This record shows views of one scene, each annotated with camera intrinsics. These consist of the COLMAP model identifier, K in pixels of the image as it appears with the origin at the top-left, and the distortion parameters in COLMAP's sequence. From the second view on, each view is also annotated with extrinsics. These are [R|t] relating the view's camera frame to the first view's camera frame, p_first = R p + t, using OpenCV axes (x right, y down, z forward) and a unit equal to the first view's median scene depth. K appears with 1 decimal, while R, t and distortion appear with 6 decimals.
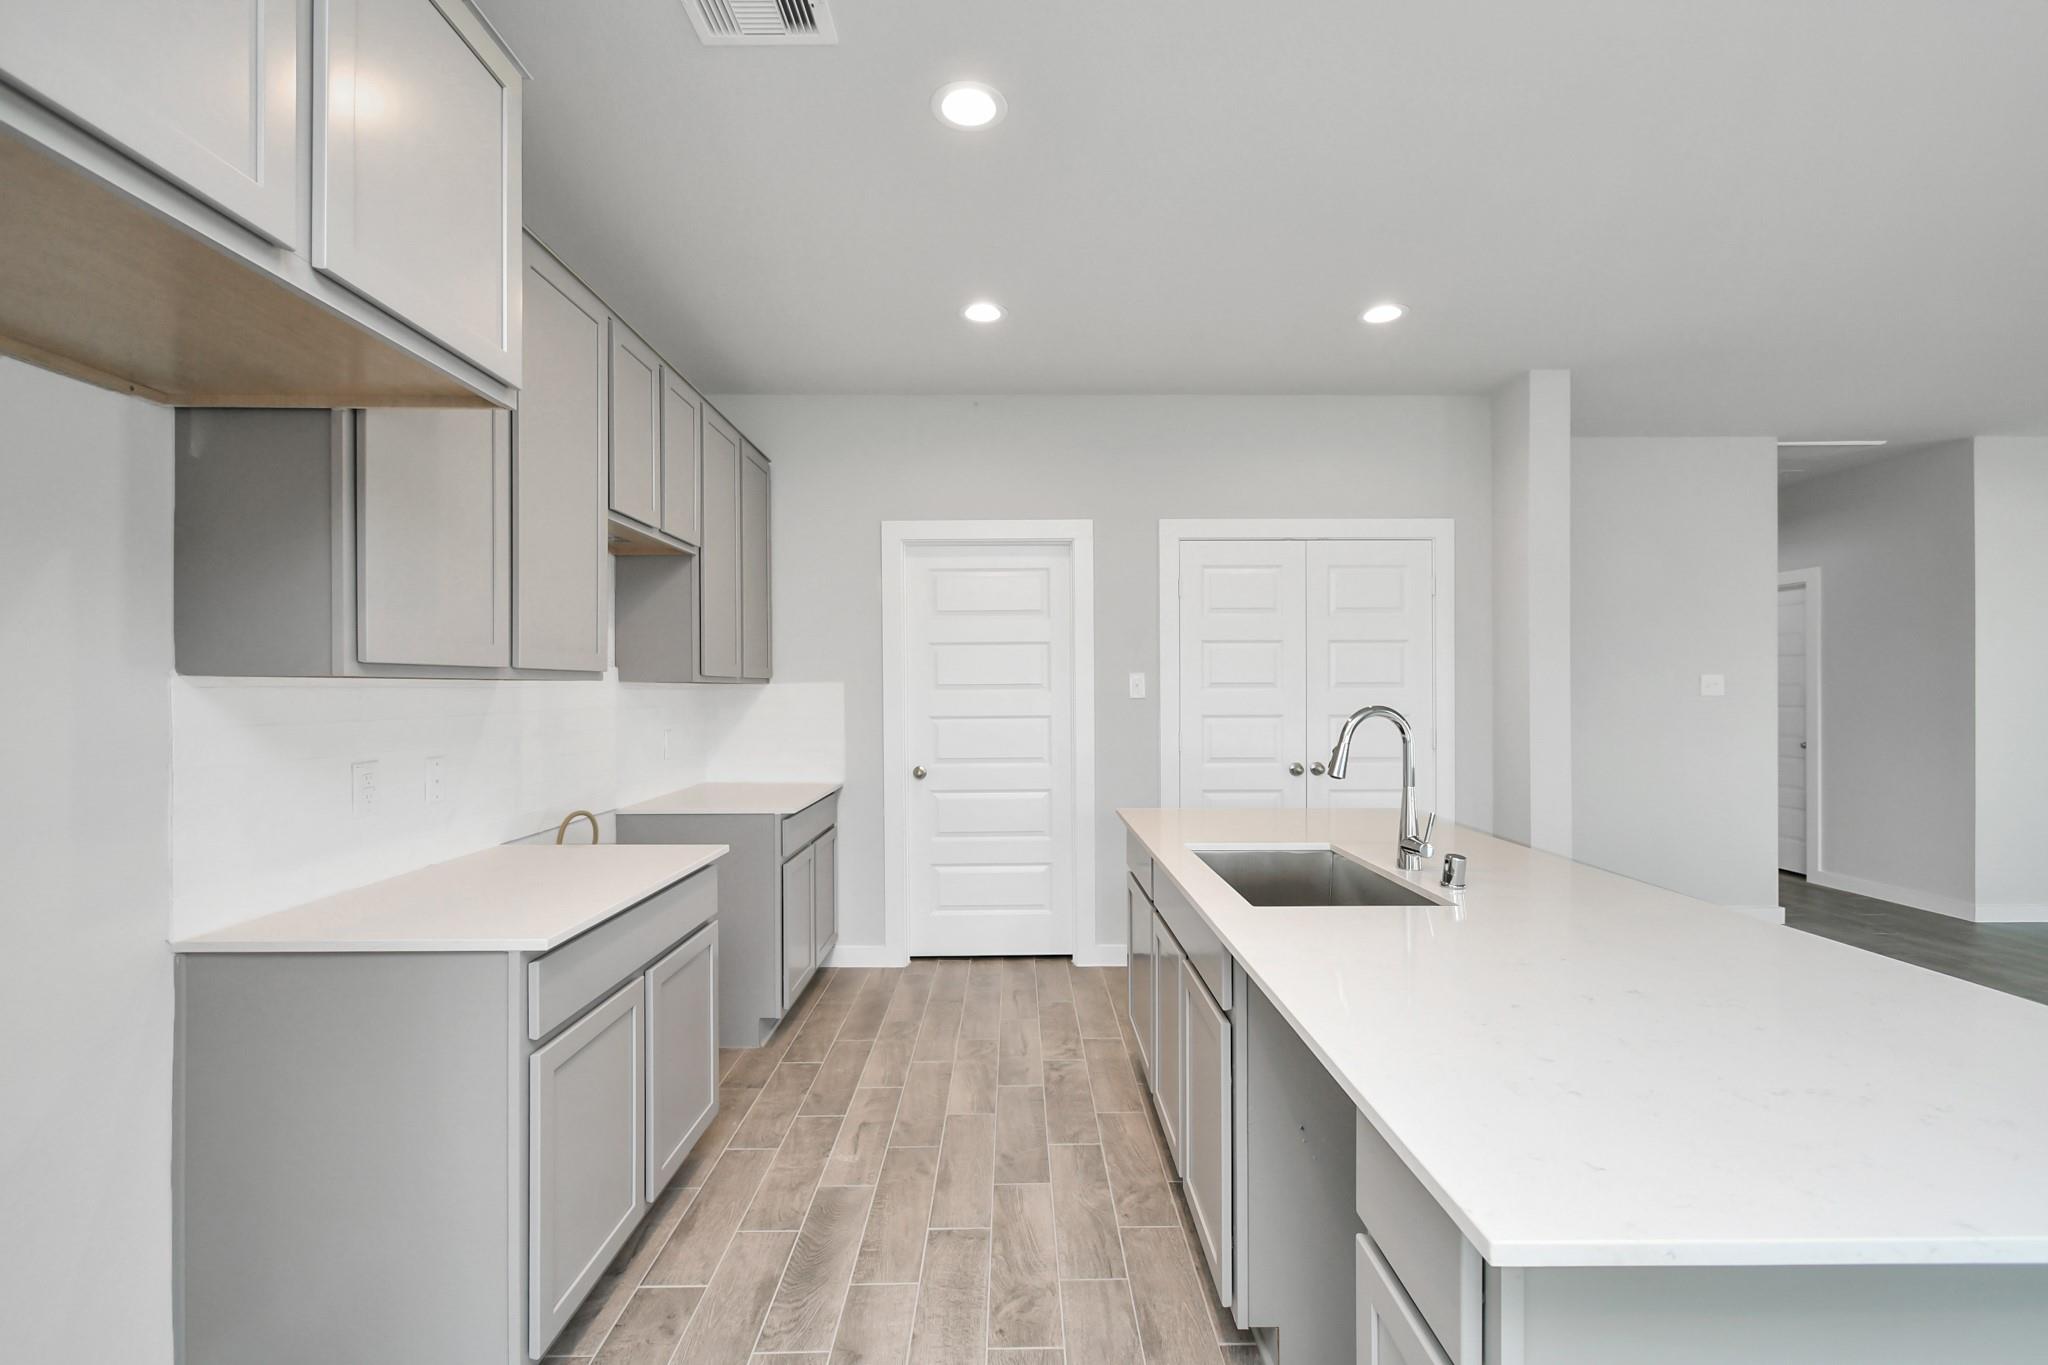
lens RADIAL K [[904.4, 0, 1021.3], [0, 904.4, 691.1], [0, 0, 1]] dist [0.009855, -0.005198]
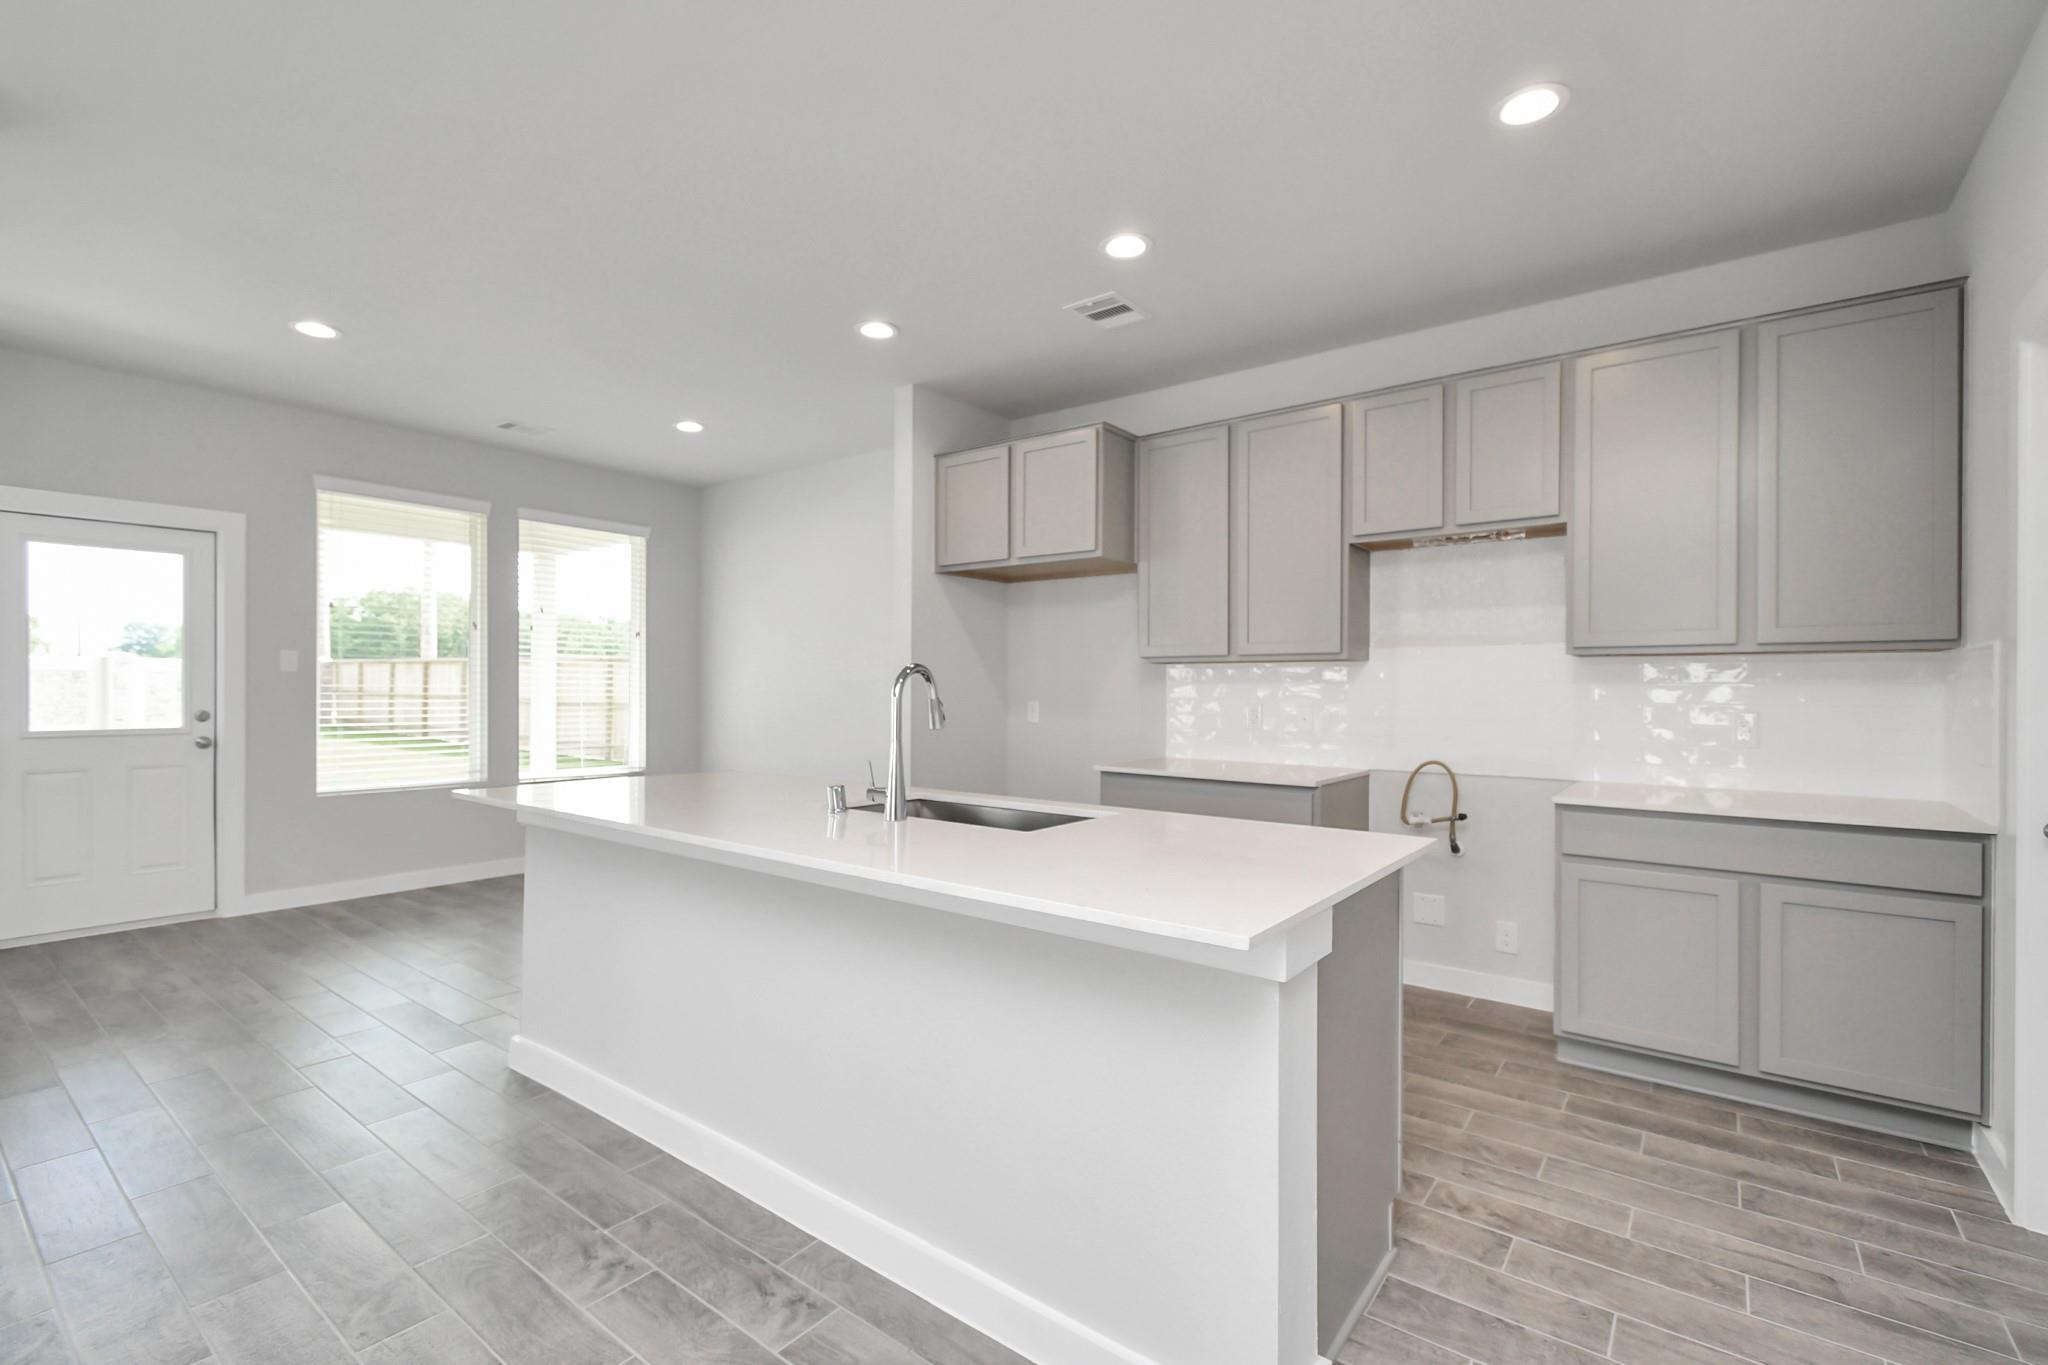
lens RADIAL K [[904.4, 0, 1032.3], [0, 904.4, 688.5], [0, 0, 1]] dist [0.009855, -0.005198]
pose [[-0.613736, -0.009197, -0.789457, 0.820455], [-0.010617, 0.999938, -0.003396, 0.035509], [0.789440, 0.006297, -0.613796, 1.248372]]
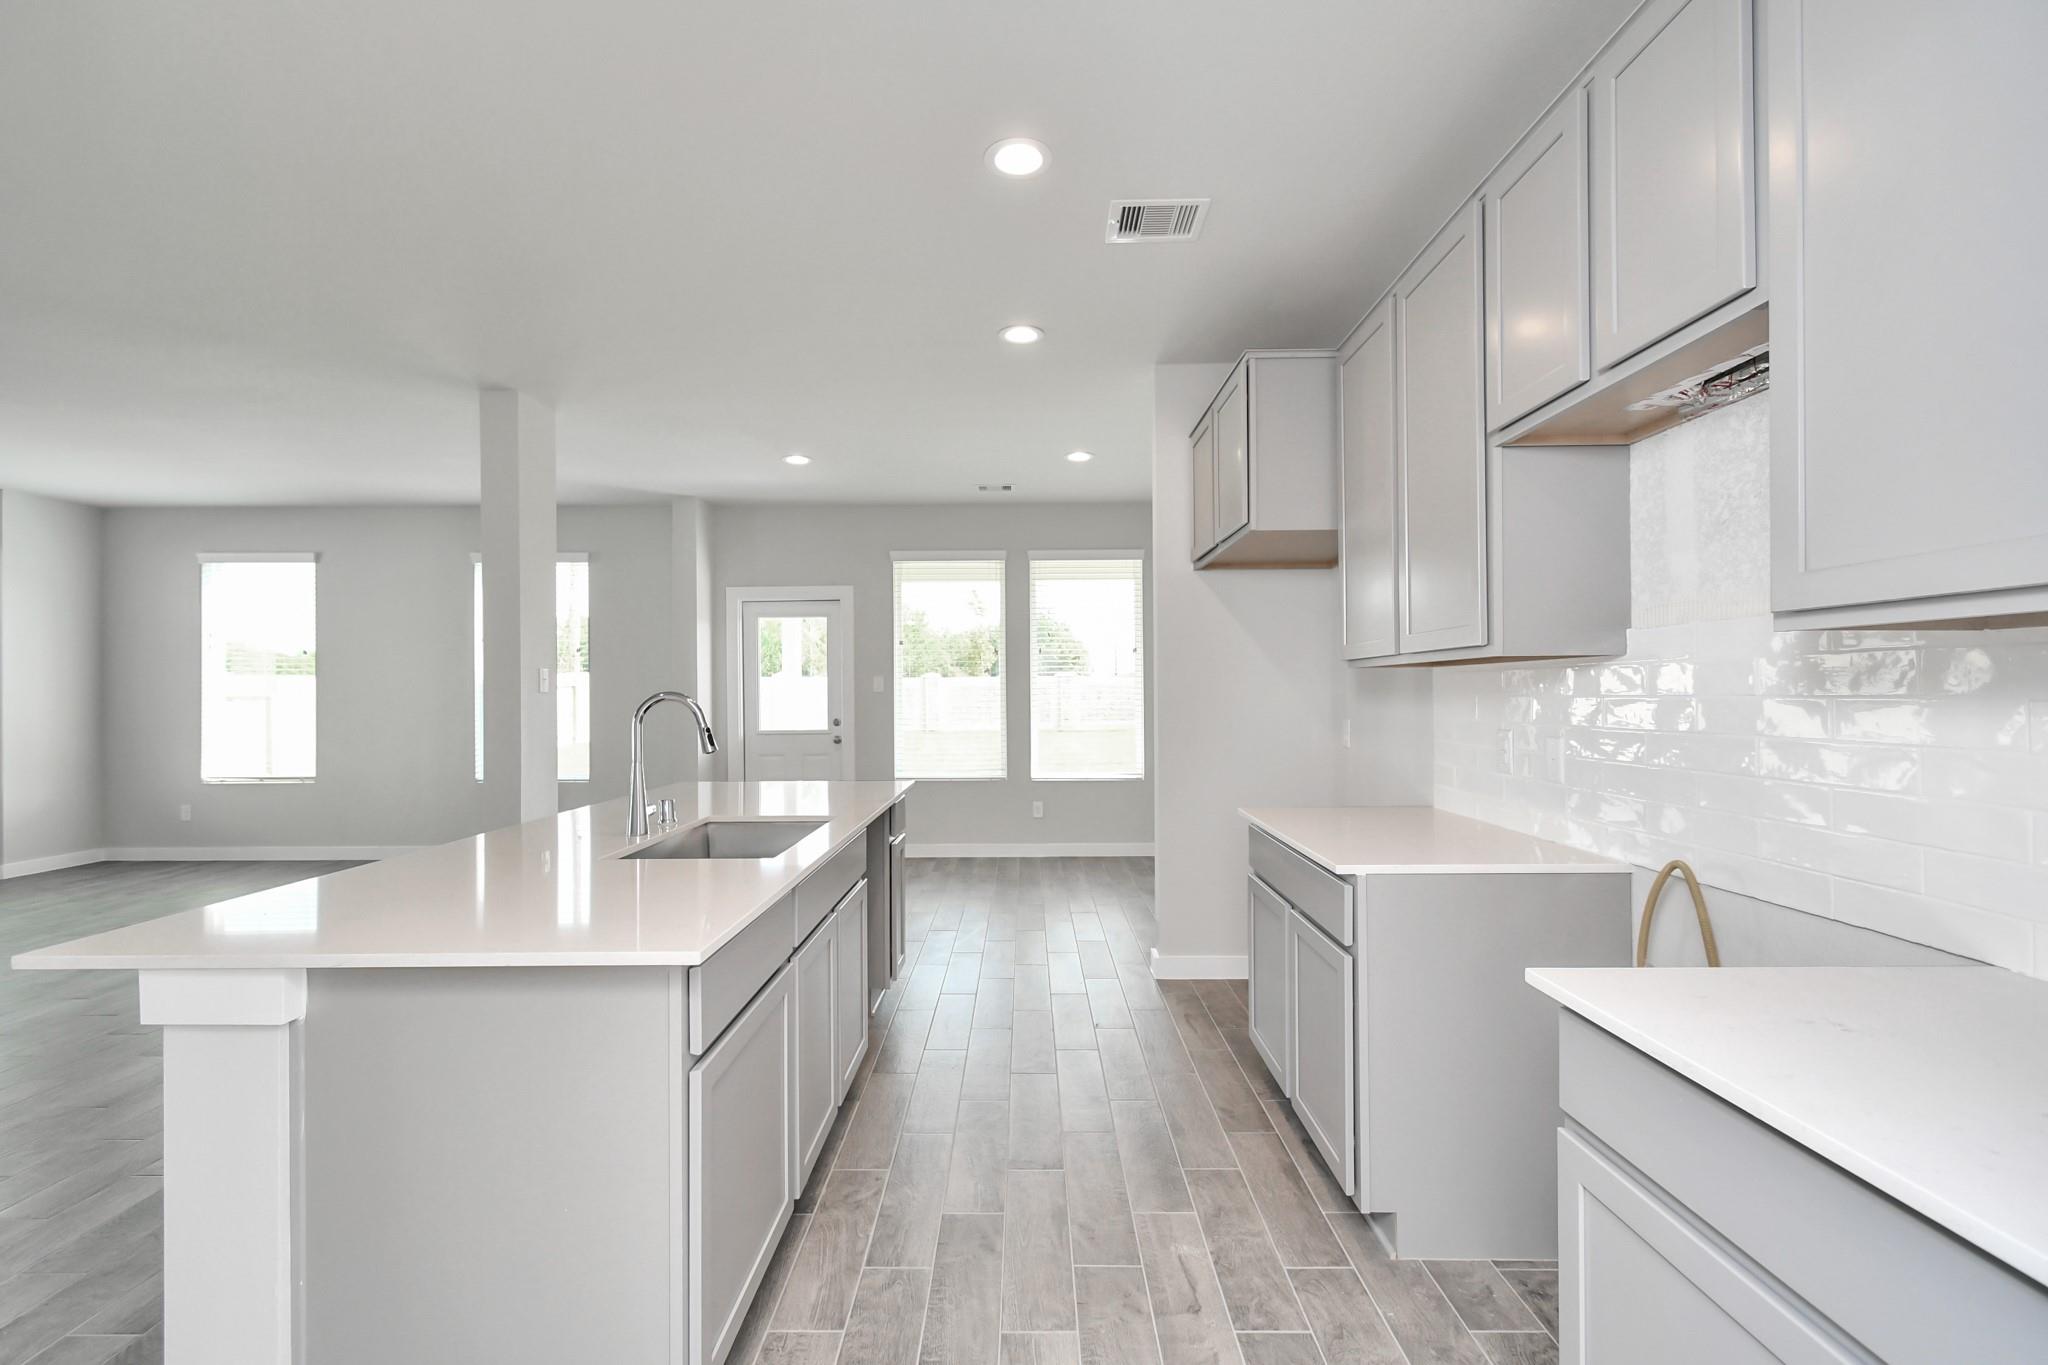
lens RADIAL K [[904.4, 0, 1027.4], [0, 904.4, 703.0], [0, 0, 1]] dist [0.009855, -0.005198]
pose [[-0.999941, 0.008490, 0.006724, -0.051522], [0.008590, 0.999850, 0.015063, 0.011752], [-0.006596, 0.015120, -0.999864, 1.527115]]
